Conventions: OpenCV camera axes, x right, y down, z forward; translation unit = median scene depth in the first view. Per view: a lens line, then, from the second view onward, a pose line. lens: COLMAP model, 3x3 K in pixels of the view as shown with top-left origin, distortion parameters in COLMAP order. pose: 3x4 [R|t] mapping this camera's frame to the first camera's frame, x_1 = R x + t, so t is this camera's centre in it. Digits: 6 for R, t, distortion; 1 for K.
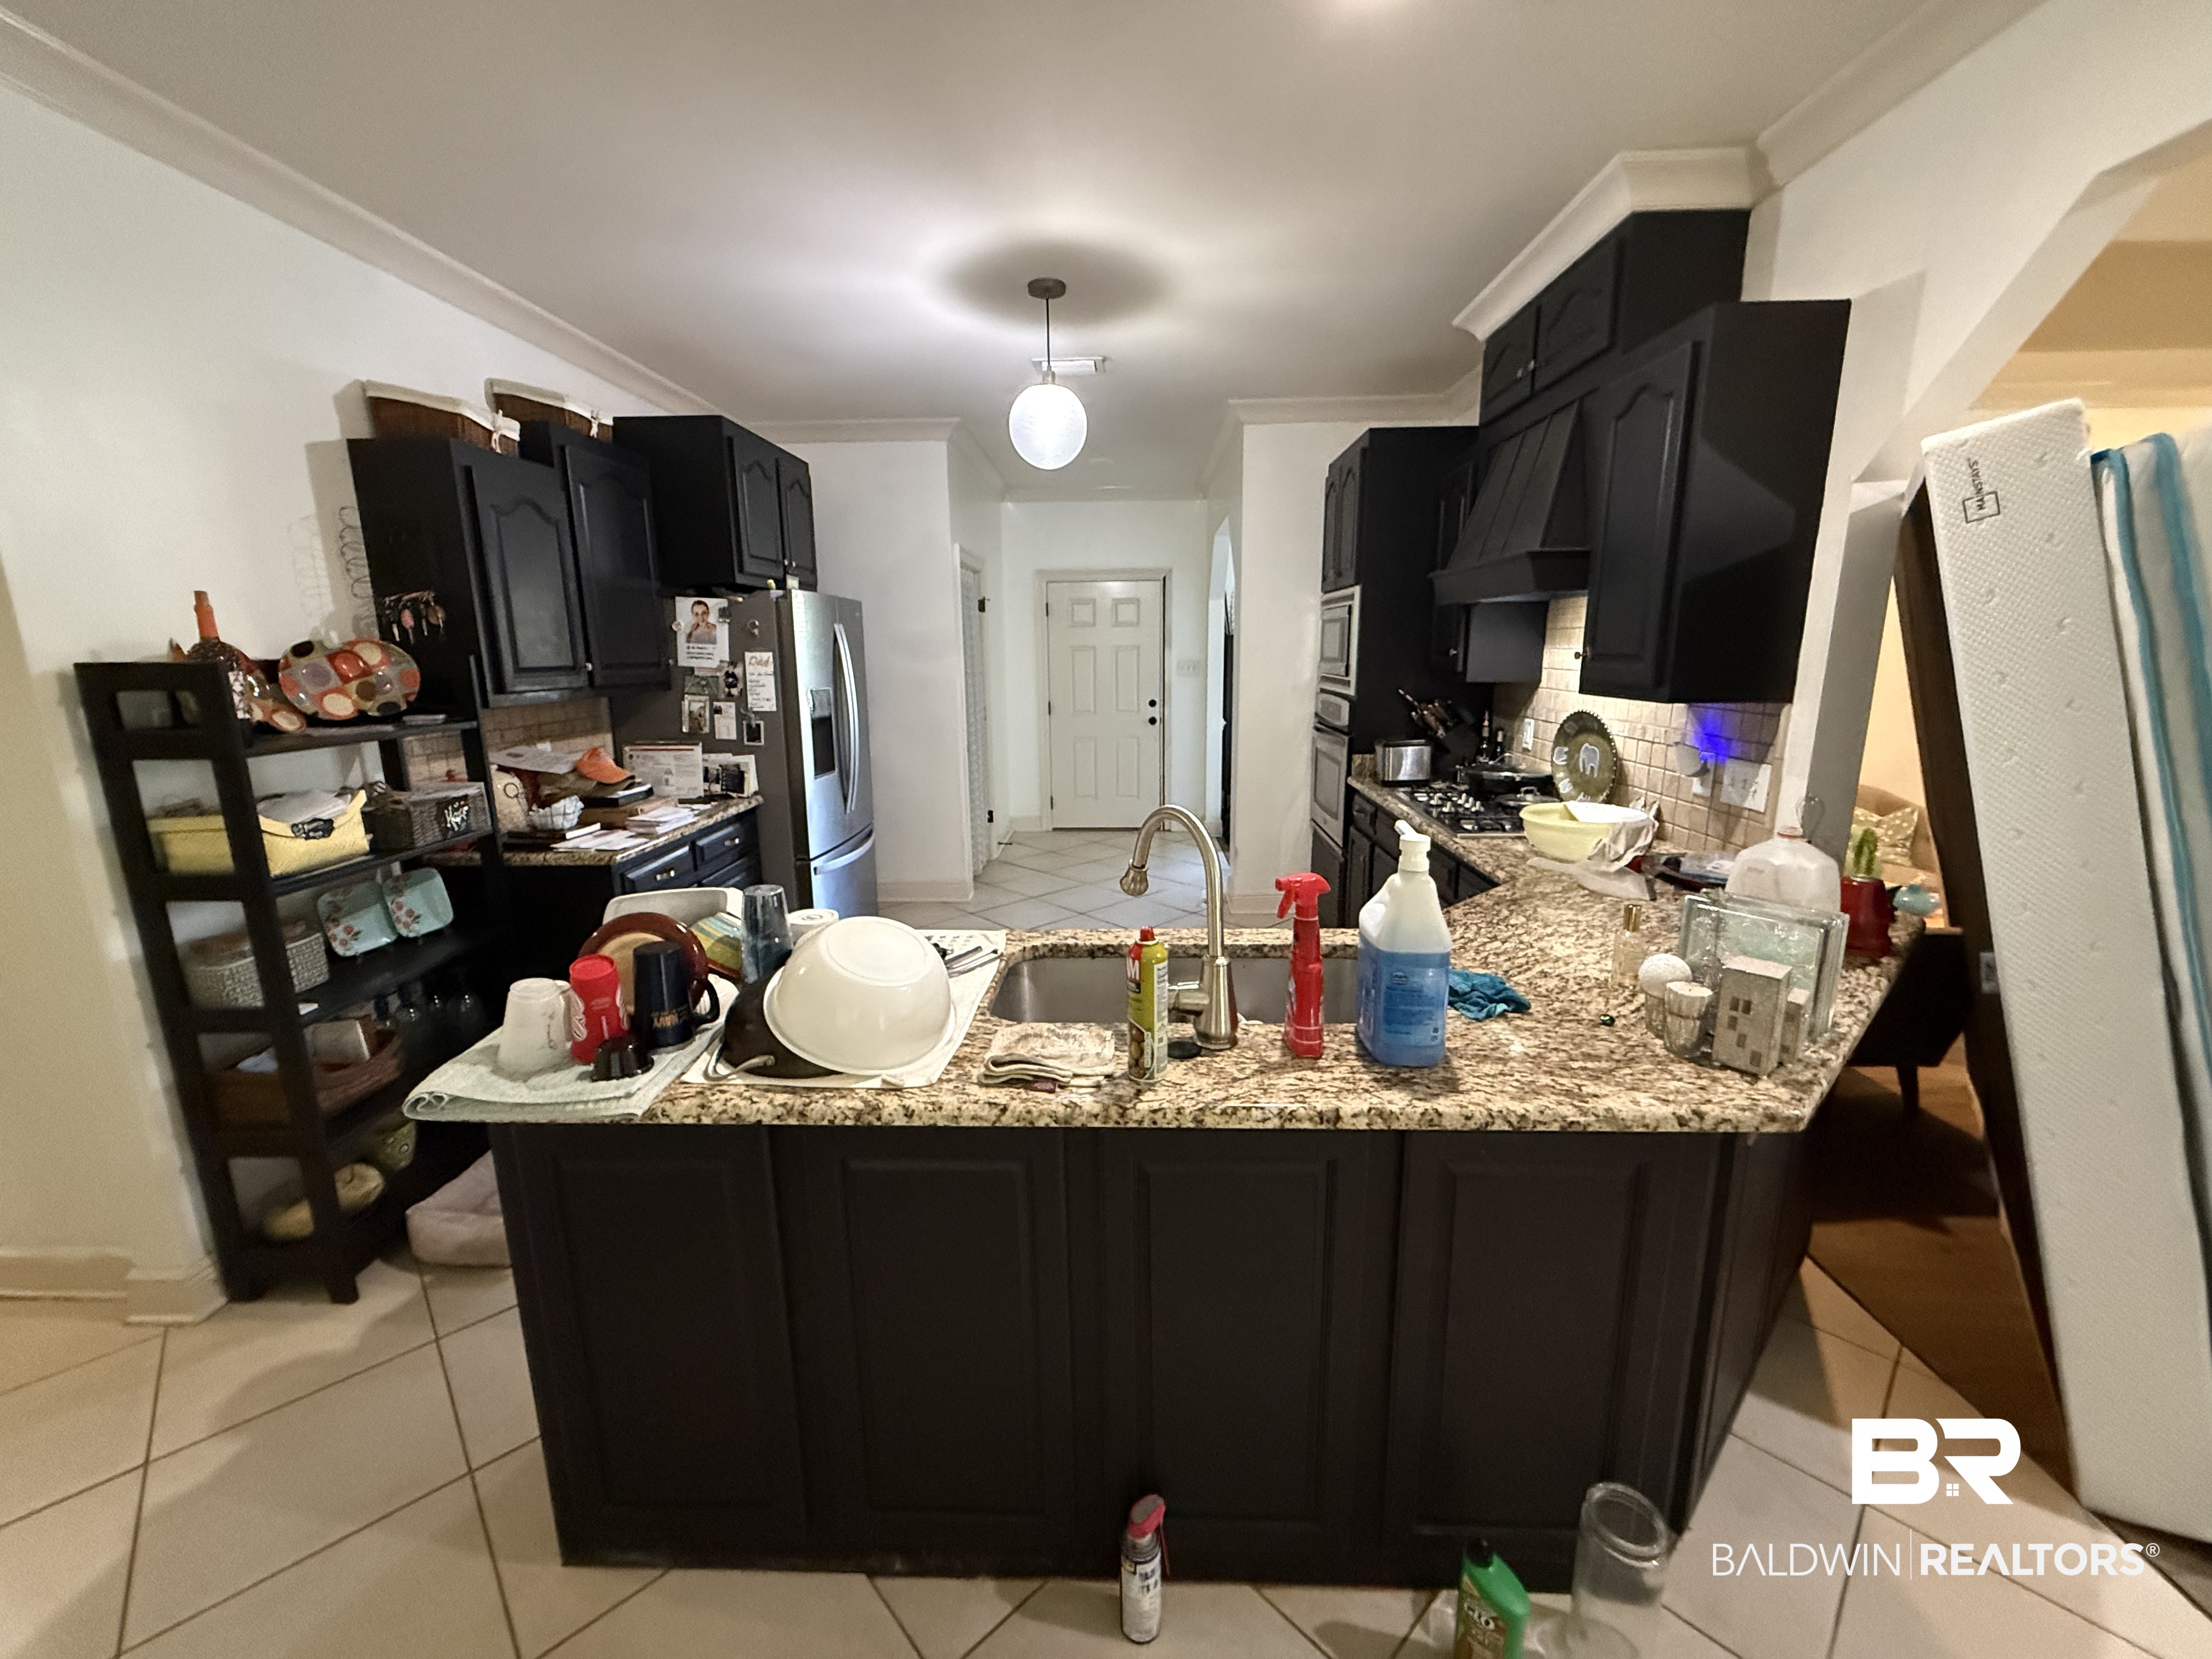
lens RADIAL K [[886.3, 0, 1104.1], [0, 886.3, 830.6], [0, 0, 1]] dist [0.004081, 0.000097]
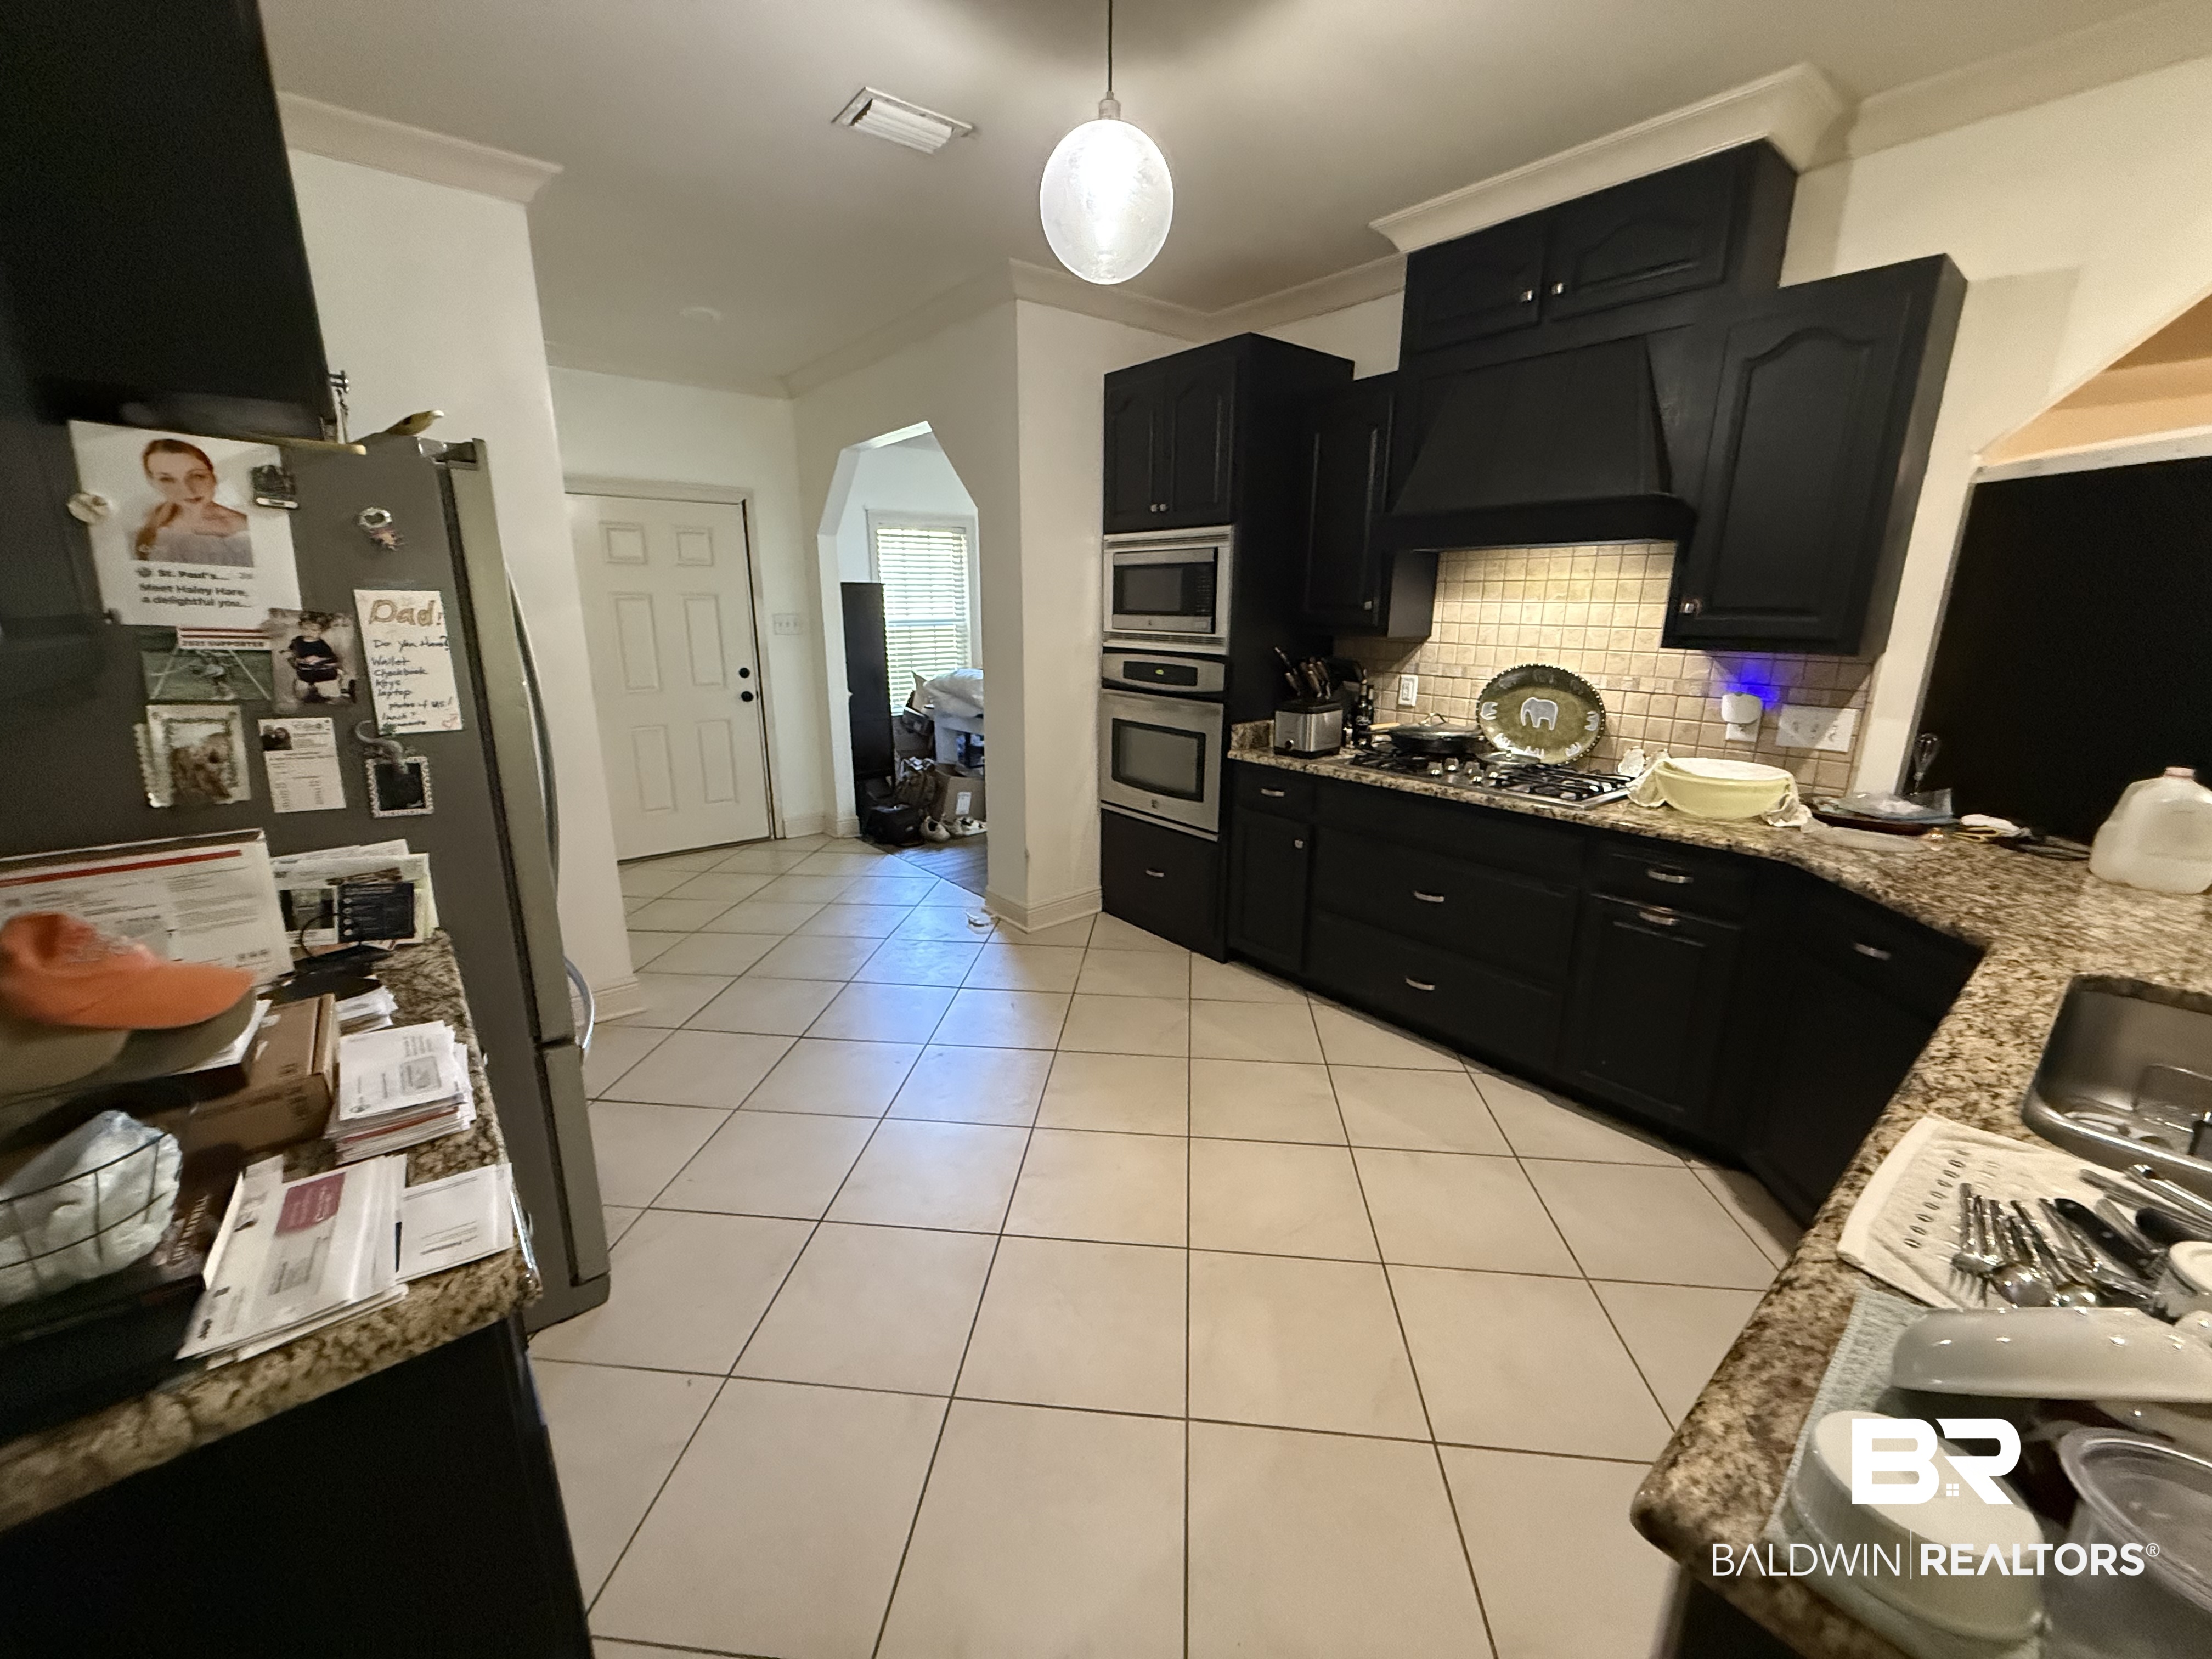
lens RADIAL K [[886.3, 0, 1107.0], [0, 886.3, 824.8], [0, 0, 1]] dist [0.004081, 0.000097]
pose [[0.749167, -0.151080, 0.644921, -0.423616], [0.124113, 0.988414, 0.087373, -0.088867], [-0.650650, 0.014586, 0.759238, 0.476380]]
